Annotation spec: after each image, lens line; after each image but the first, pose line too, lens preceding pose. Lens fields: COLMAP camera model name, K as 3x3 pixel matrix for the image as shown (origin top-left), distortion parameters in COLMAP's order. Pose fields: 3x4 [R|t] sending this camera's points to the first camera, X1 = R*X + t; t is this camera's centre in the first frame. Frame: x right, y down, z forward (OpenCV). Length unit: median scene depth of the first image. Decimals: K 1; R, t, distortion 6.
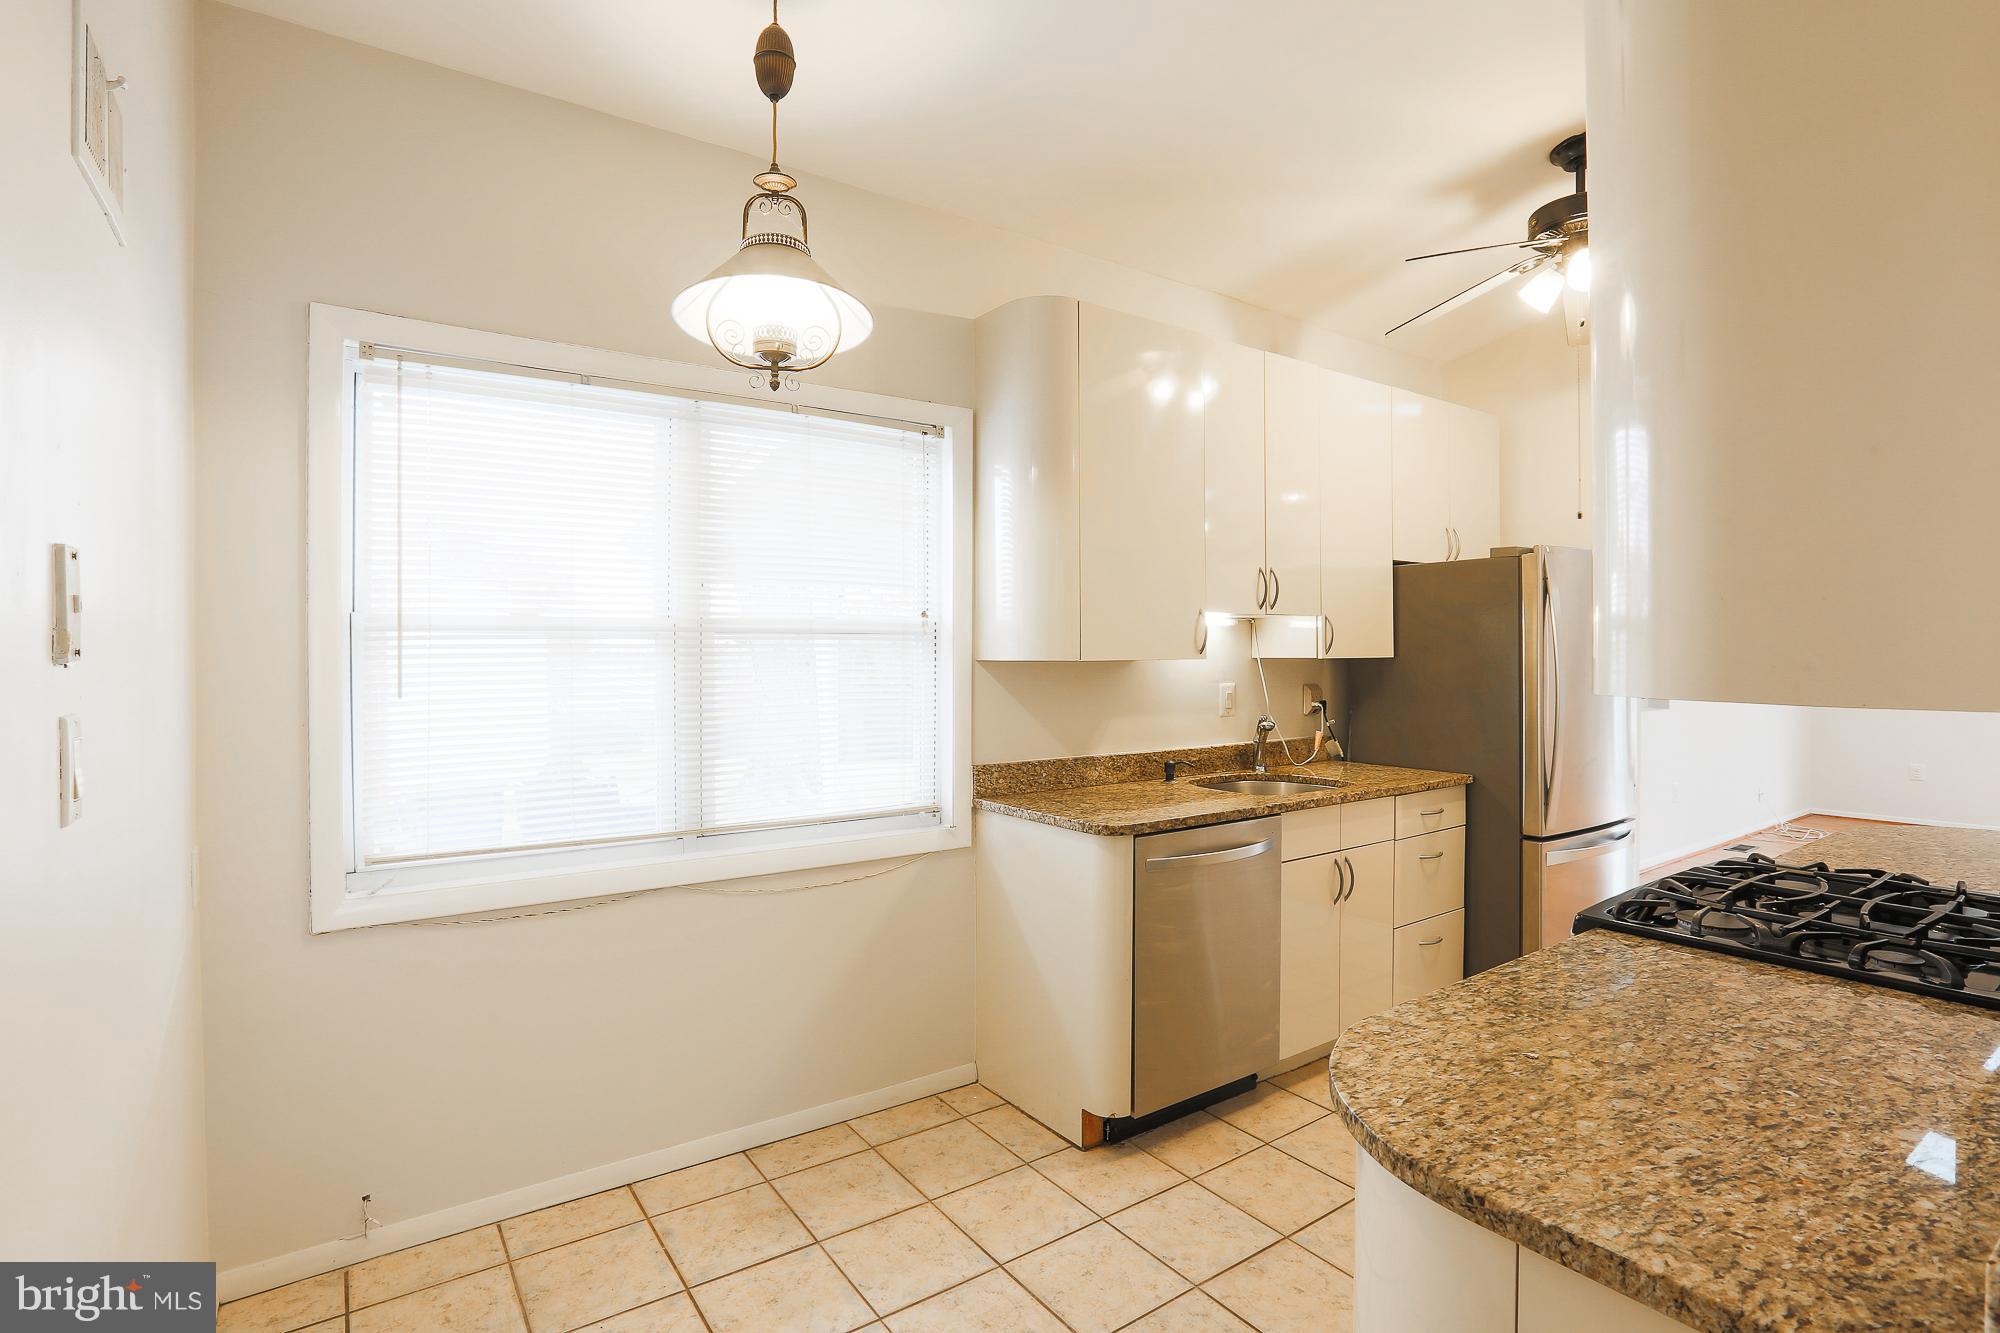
lens RADIAL K [[1002.7, 0, 1000.0], [0, 1002.7, 666.5], [0, 0, 1]] dist [-0.045852, 0.014673]
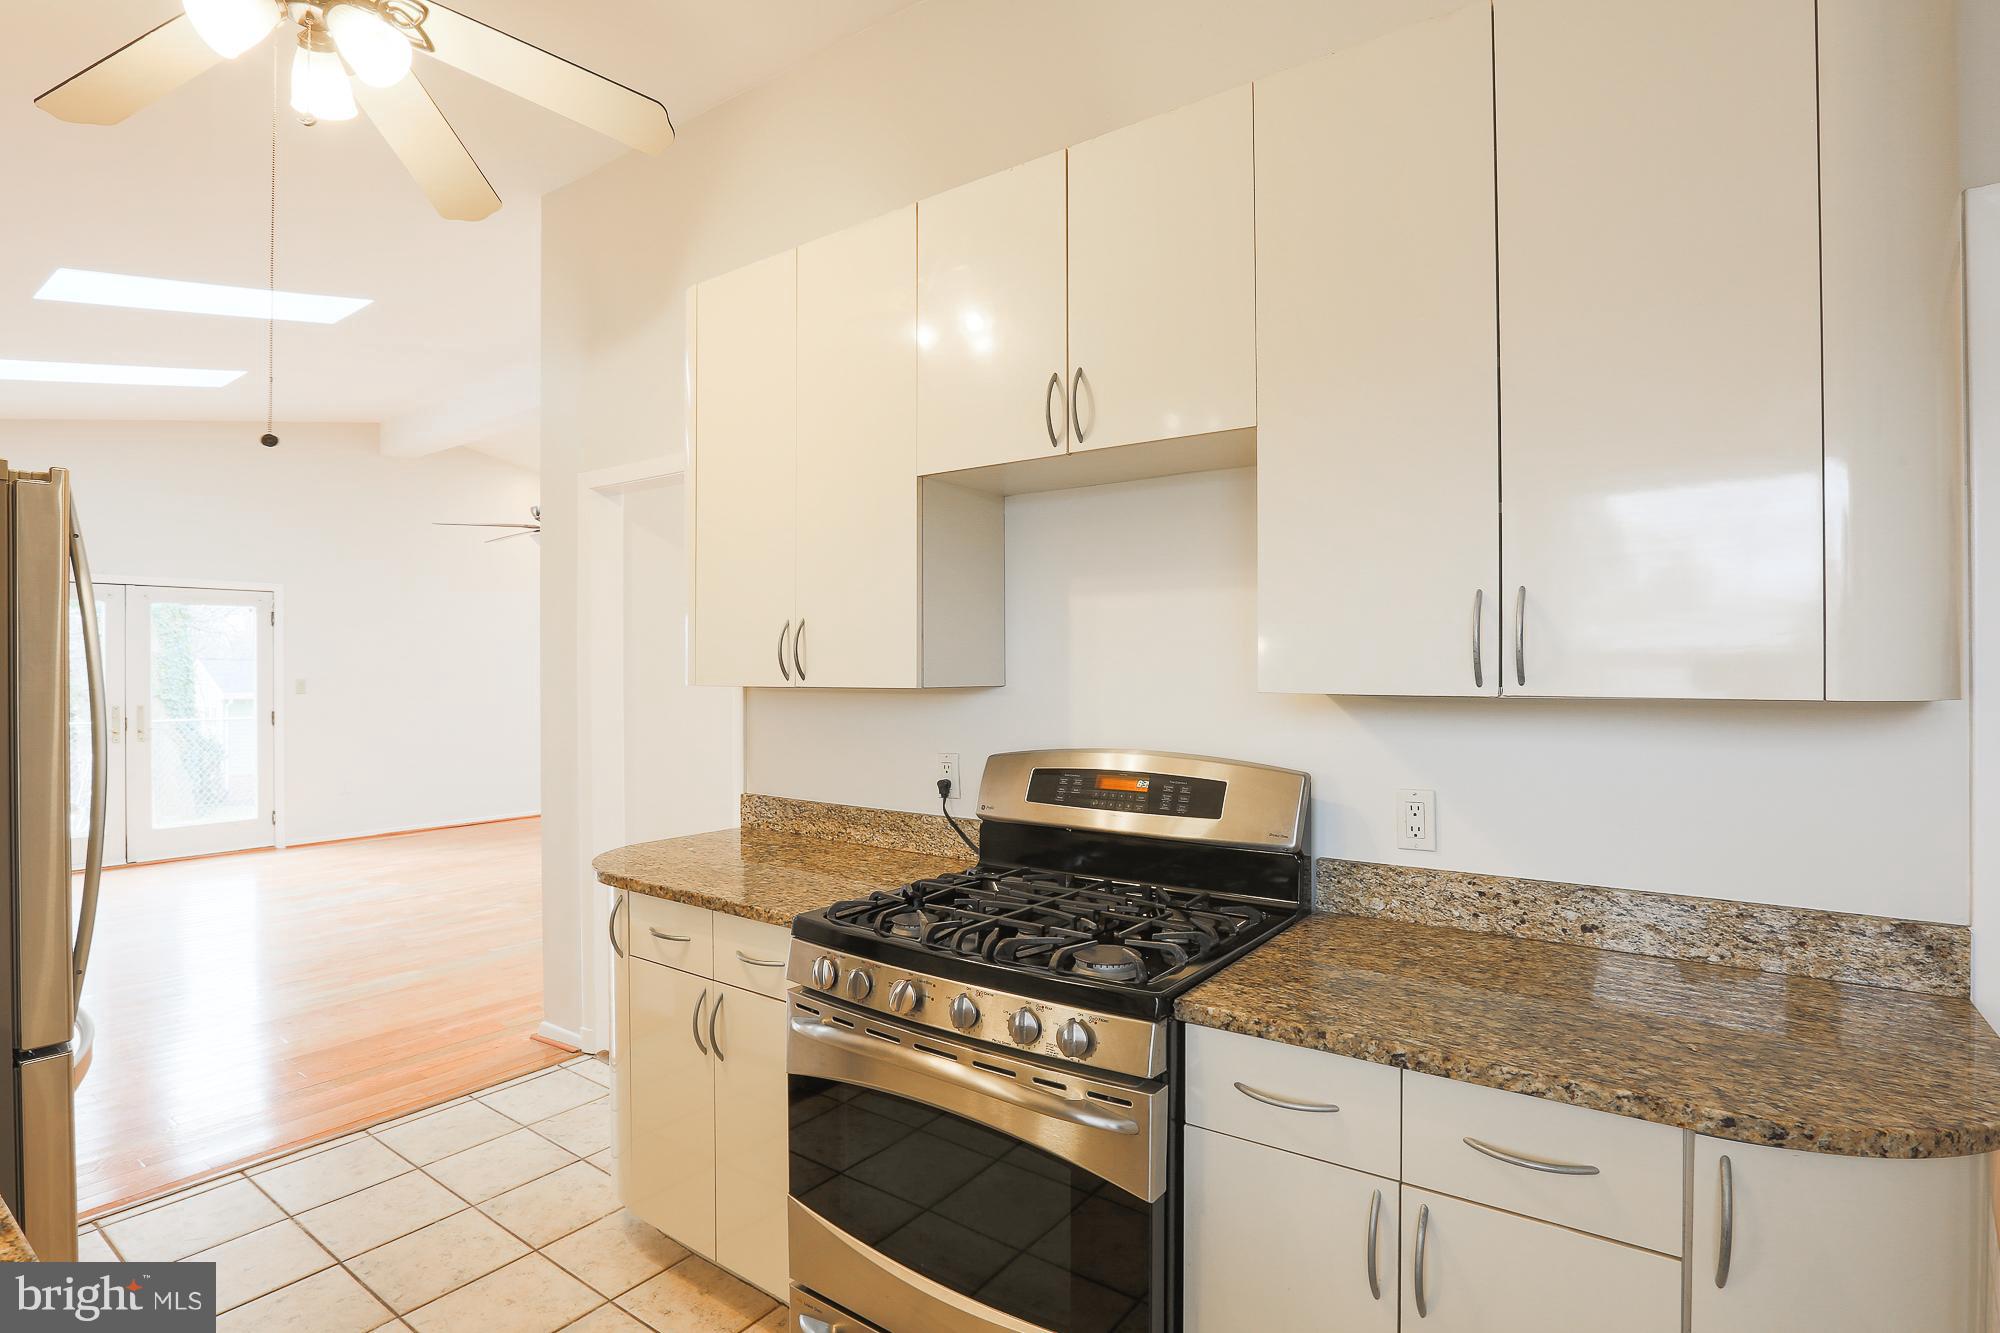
lens RADIAL K [[970.3, 0, 993.6], [0, 970.3, 676.7], [0, 0, 1]] dist [-0.048756, 0.015302]
pose [[-0.322695, -0.000053, 0.946503, -0.073203], [0.019735, 0.999782, 0.006784, -0.012335], [-0.946297, 0.020868, -0.322624, 0.787593]]
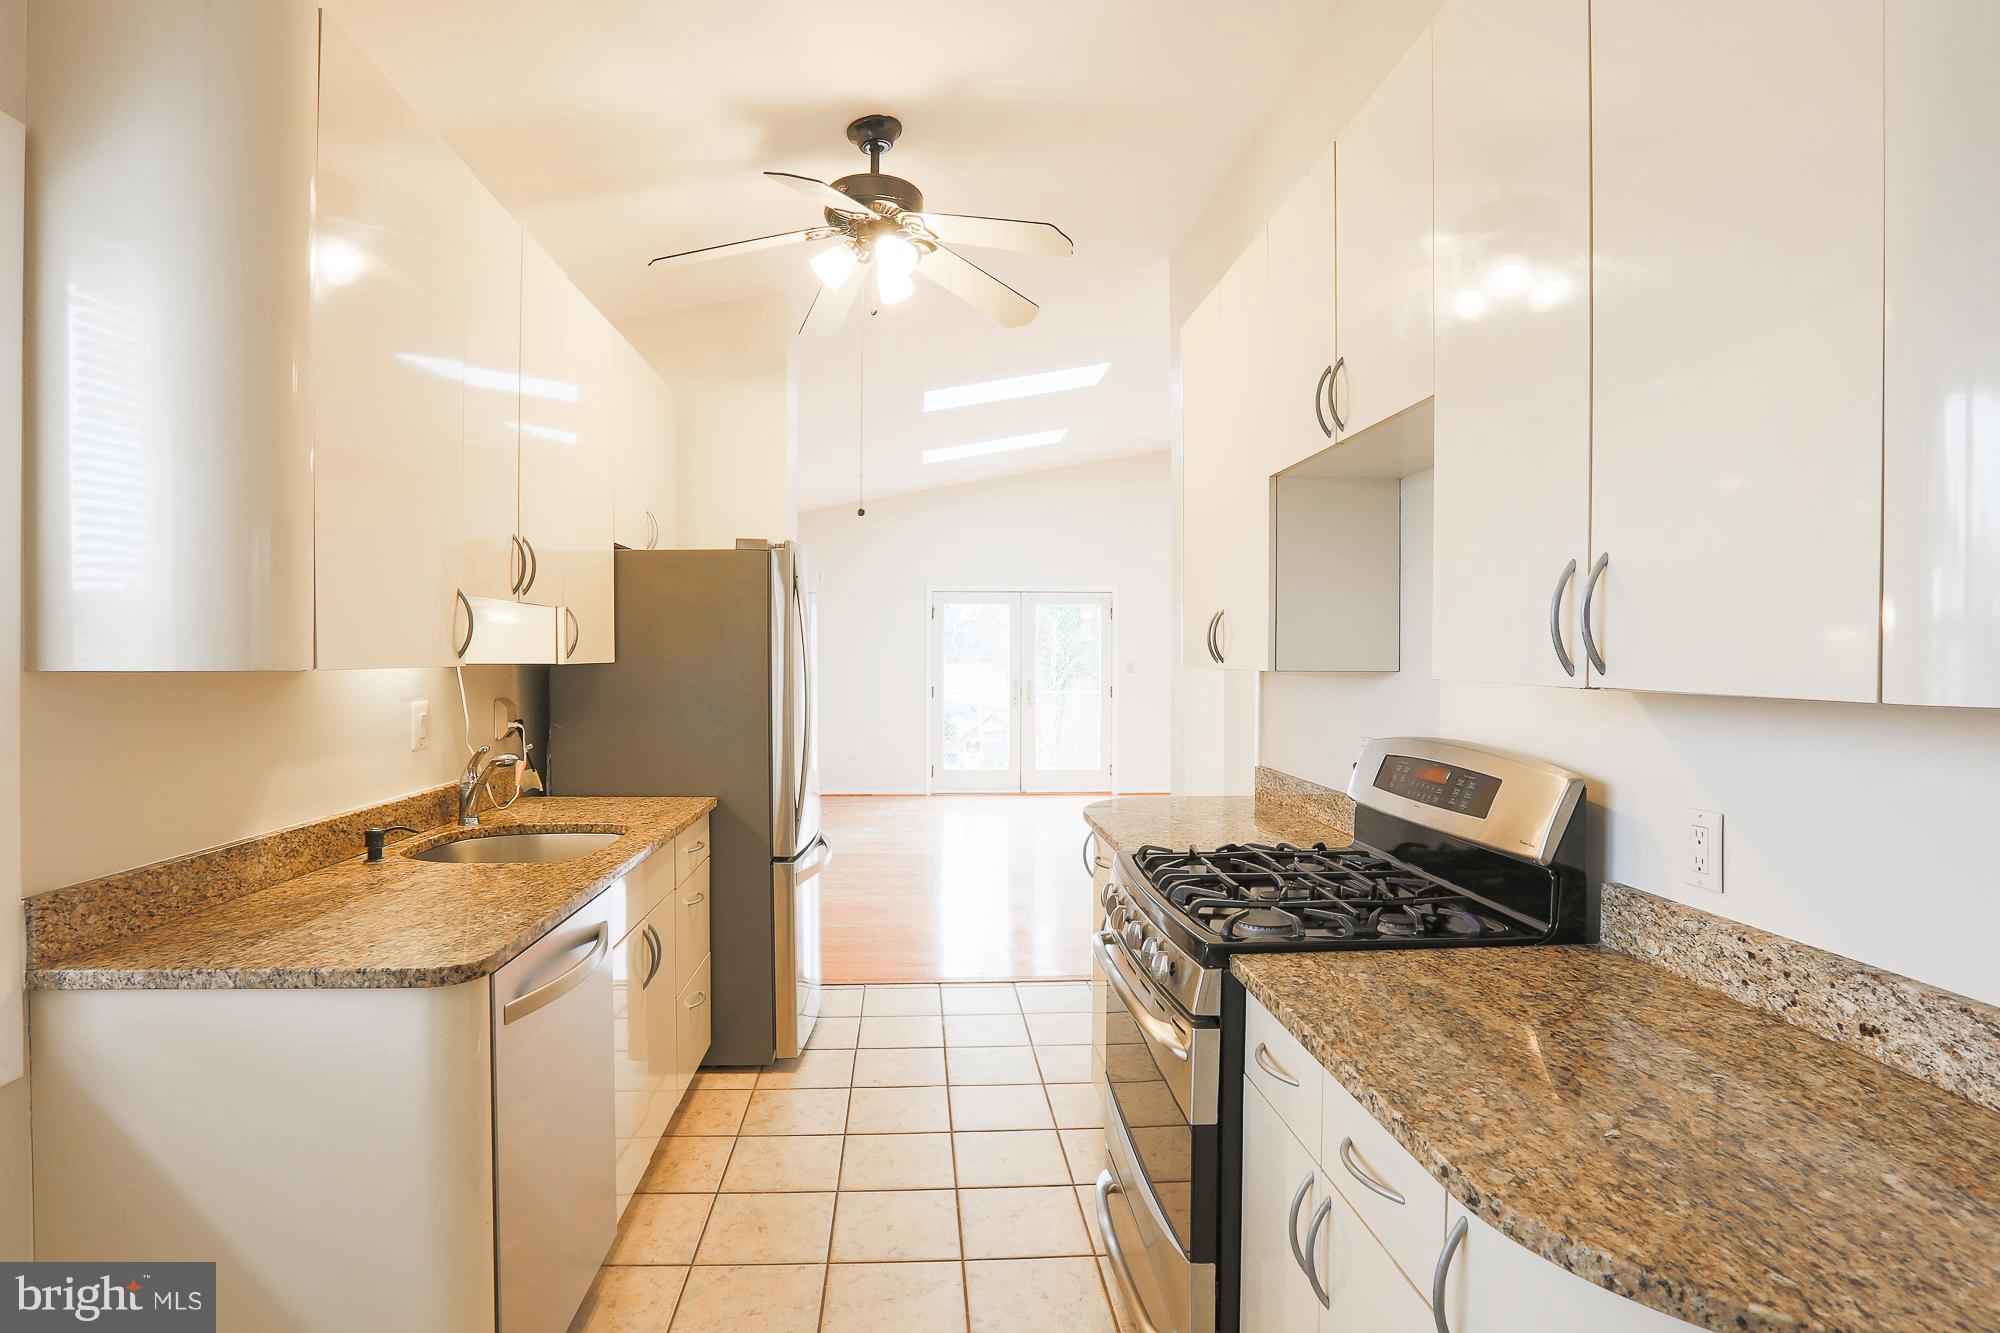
lens RADIAL K [[1002.7, 0, 1000.0], [0, 1002.7, 666.5], [0, 0, 1]] dist [-0.045852, 0.014673]
pose [[0.515435, -0.002516, 0.856925, -0.175684], [0.005949, 0.999982, -0.000642, -0.004270], [-0.856908, 0.005429, 0.515441, 0.390750]]
